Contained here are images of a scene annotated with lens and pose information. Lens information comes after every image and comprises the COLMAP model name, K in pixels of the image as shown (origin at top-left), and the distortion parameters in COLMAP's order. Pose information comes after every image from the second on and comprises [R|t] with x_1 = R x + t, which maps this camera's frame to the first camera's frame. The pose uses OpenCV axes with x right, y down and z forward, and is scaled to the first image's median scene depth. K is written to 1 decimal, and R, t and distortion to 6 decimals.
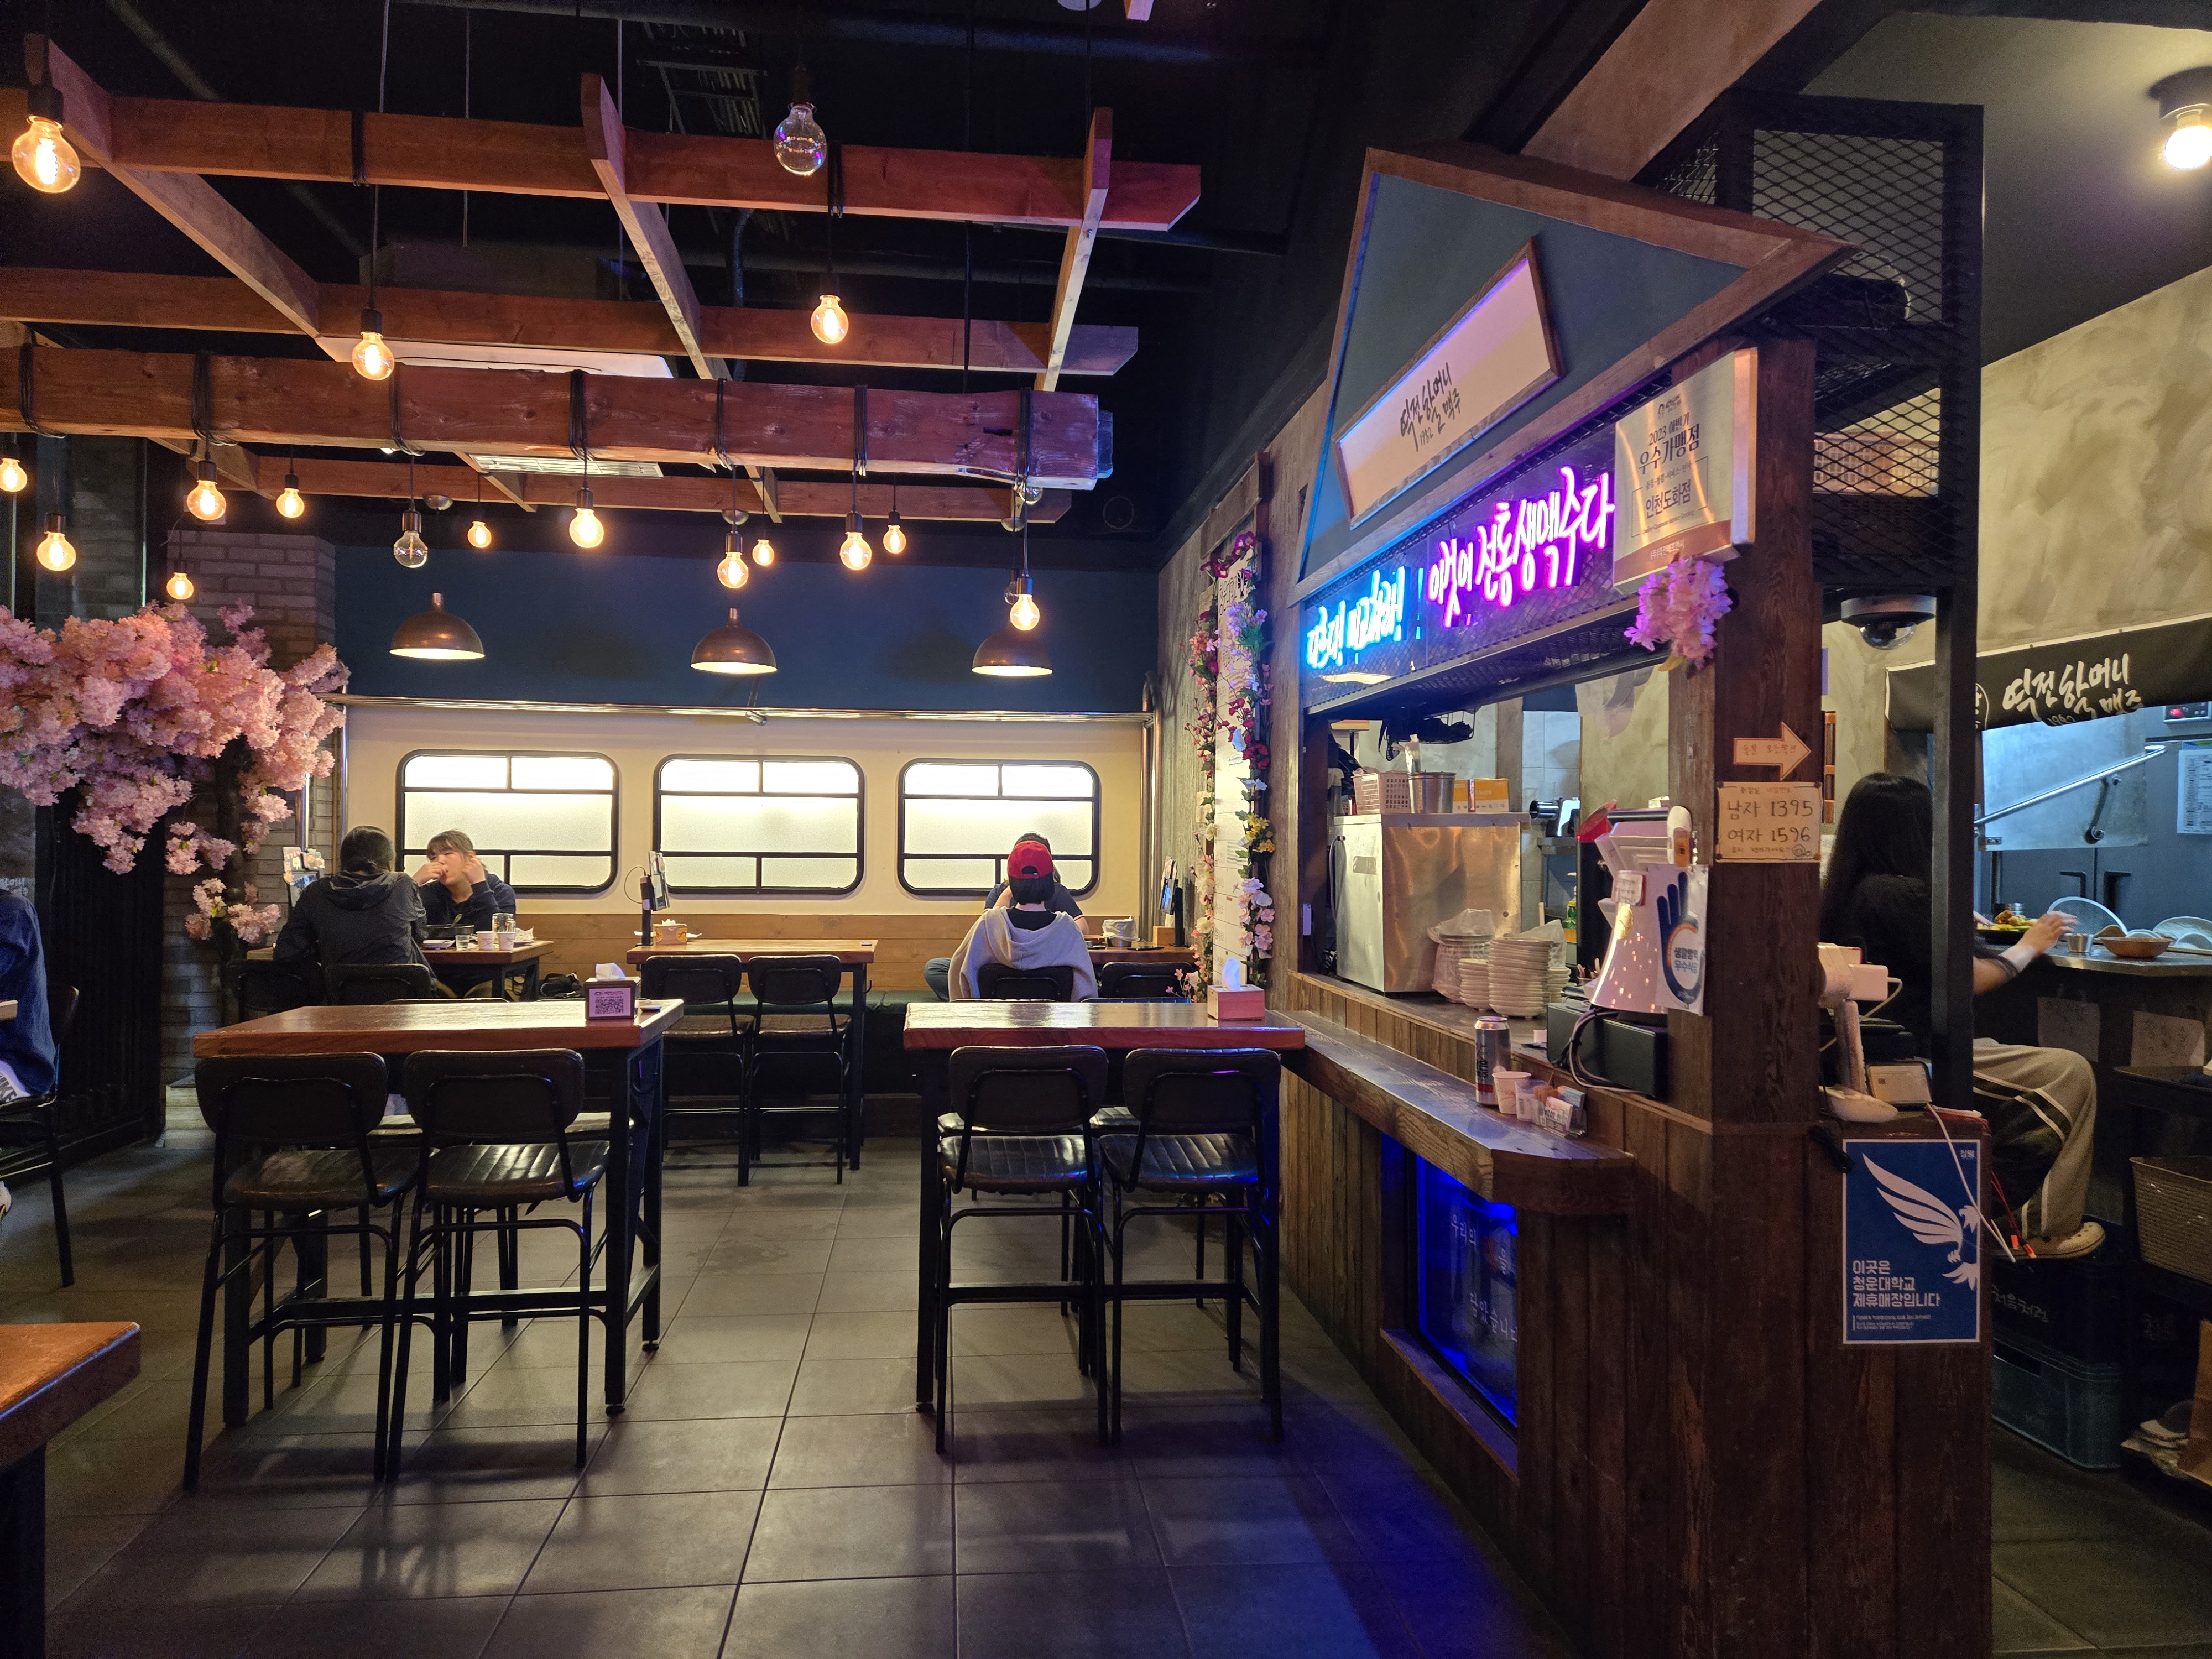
lens RADIAL K [[1492.8, 0, 1106.0], [0, 1492.8, 829.5], [0, 0, 1]] dist [0.090354, -0.082820]
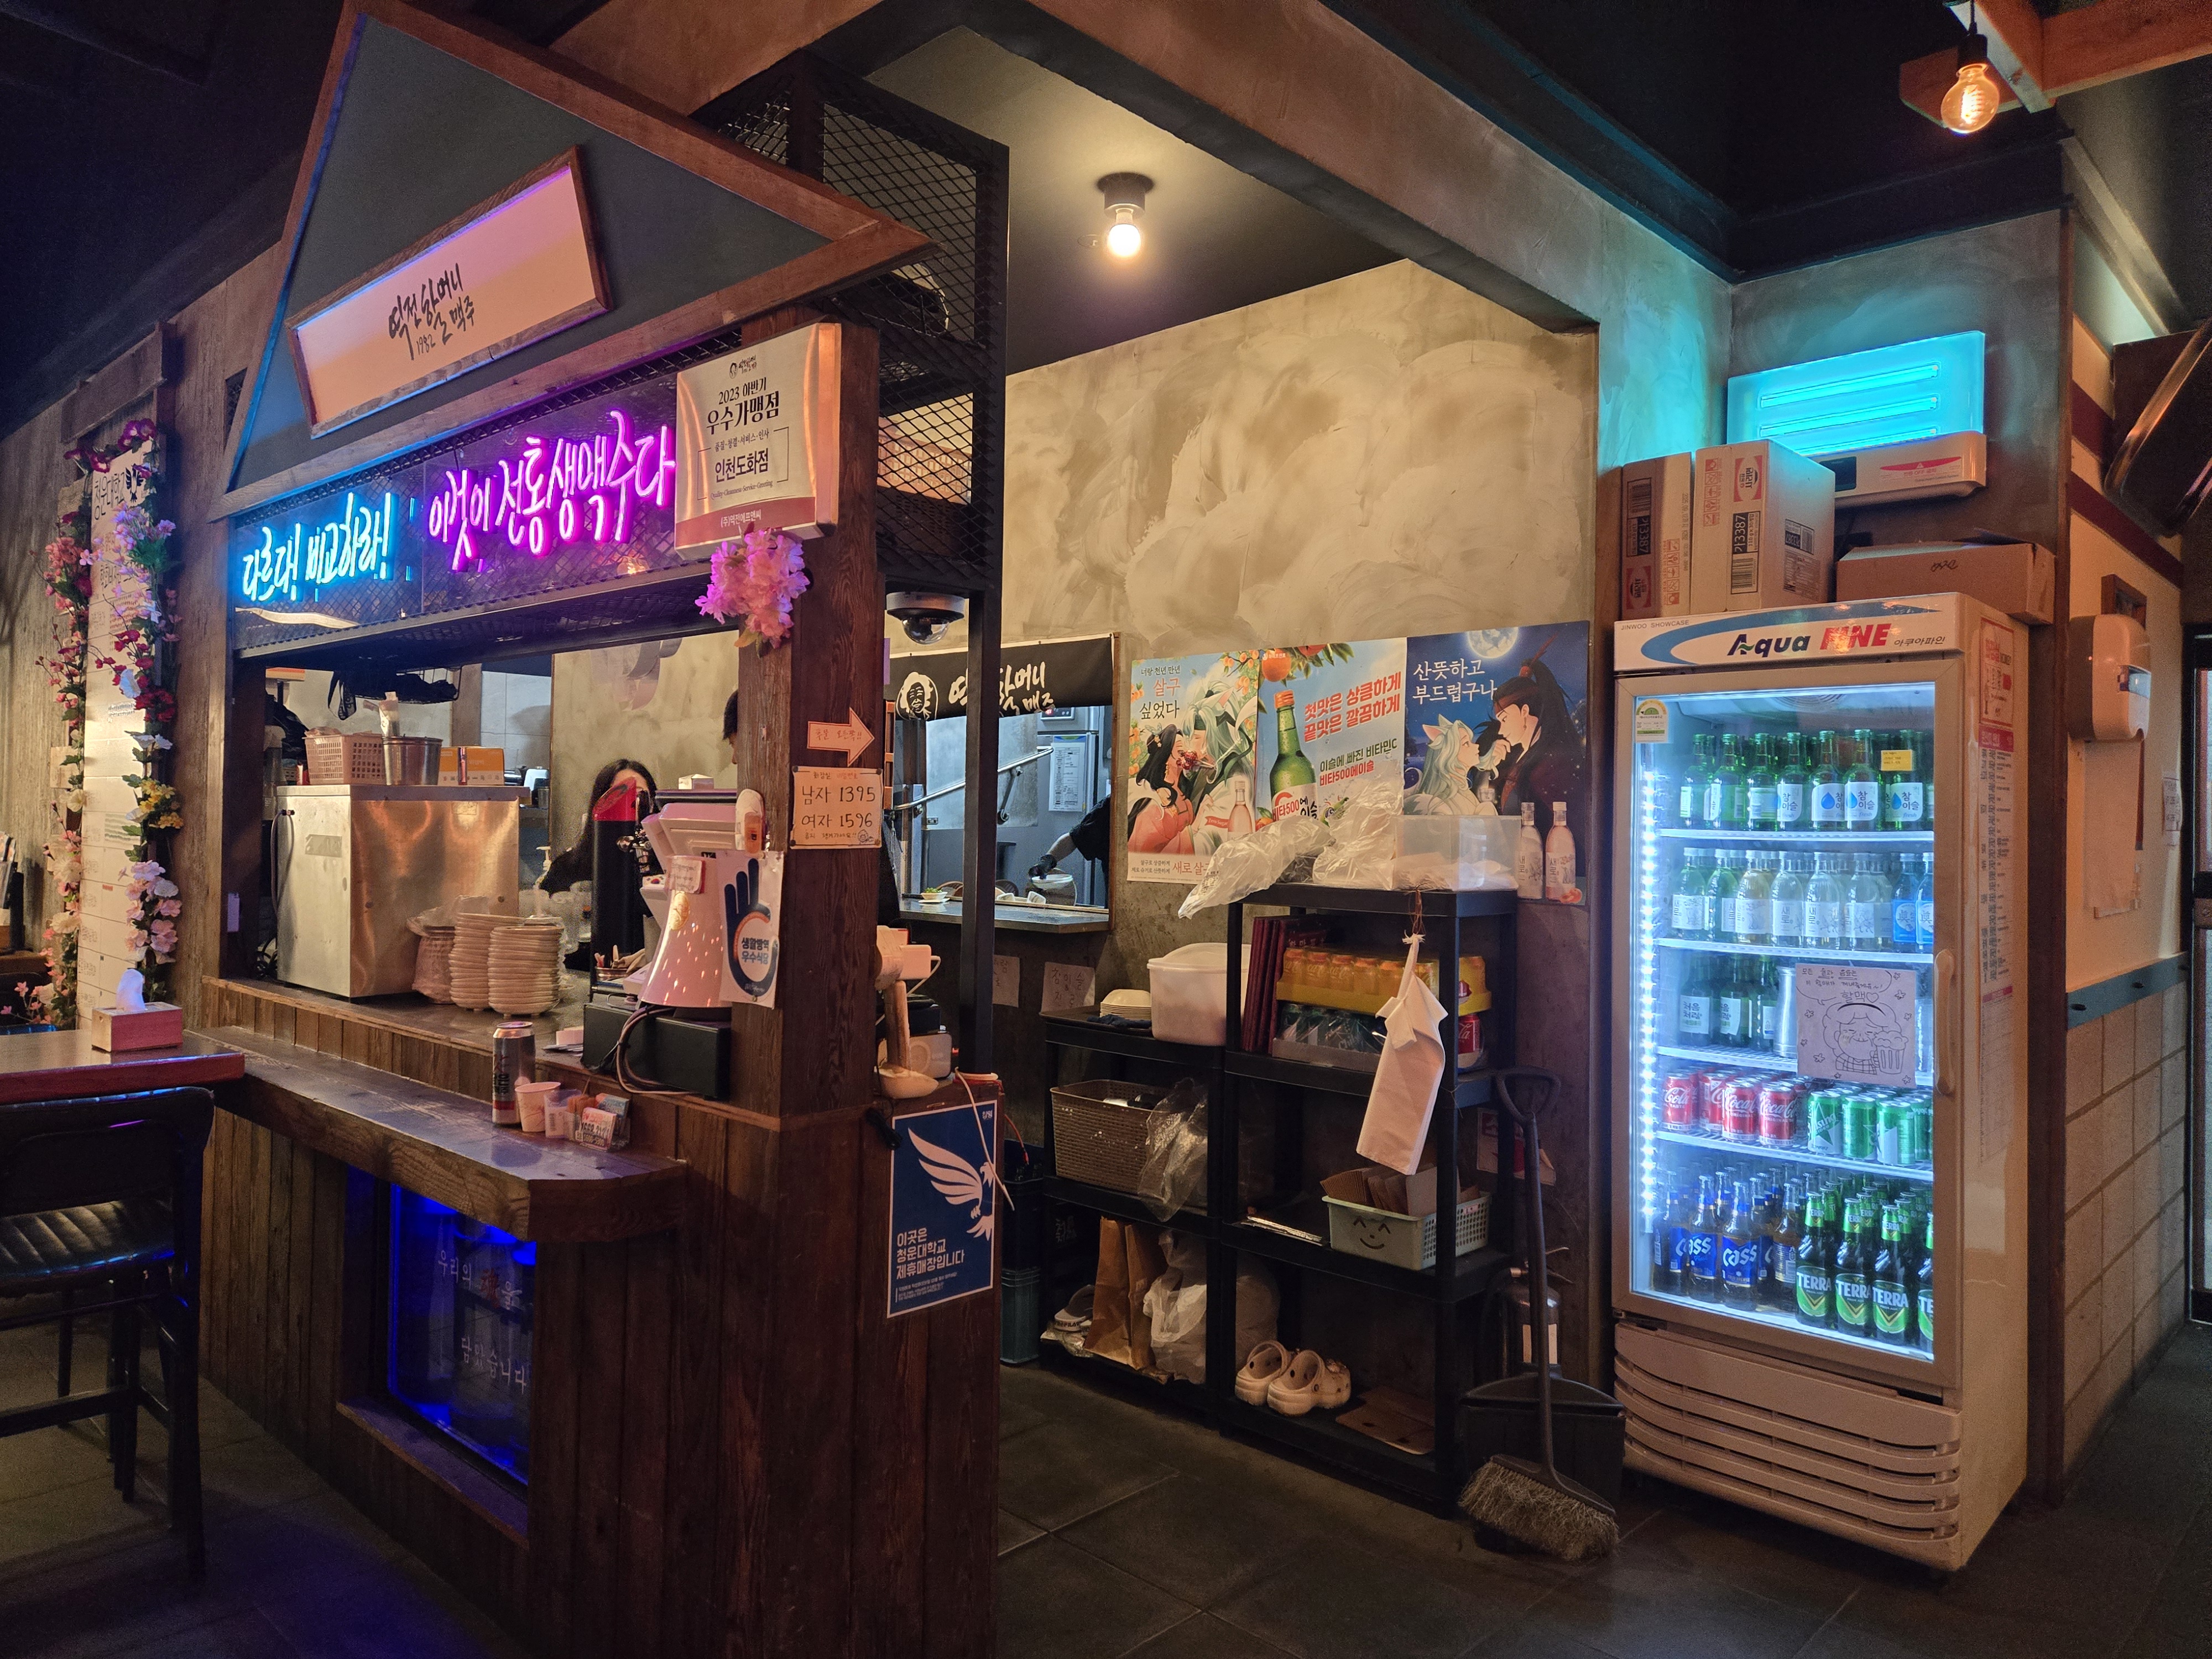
lens RADIAL K [[1472.6, 0, 1101.0], [0, 1472.6, 800.9], [0, 0, 1]] dist [0.089645, -0.080791]
pose [[0.765722, 0.011150, 0.643076, -0.042439], [-0.014323, 0.999897, -0.000281, -0.009154], [-0.643013, -0.008996, 0.765803, 0.116093]]
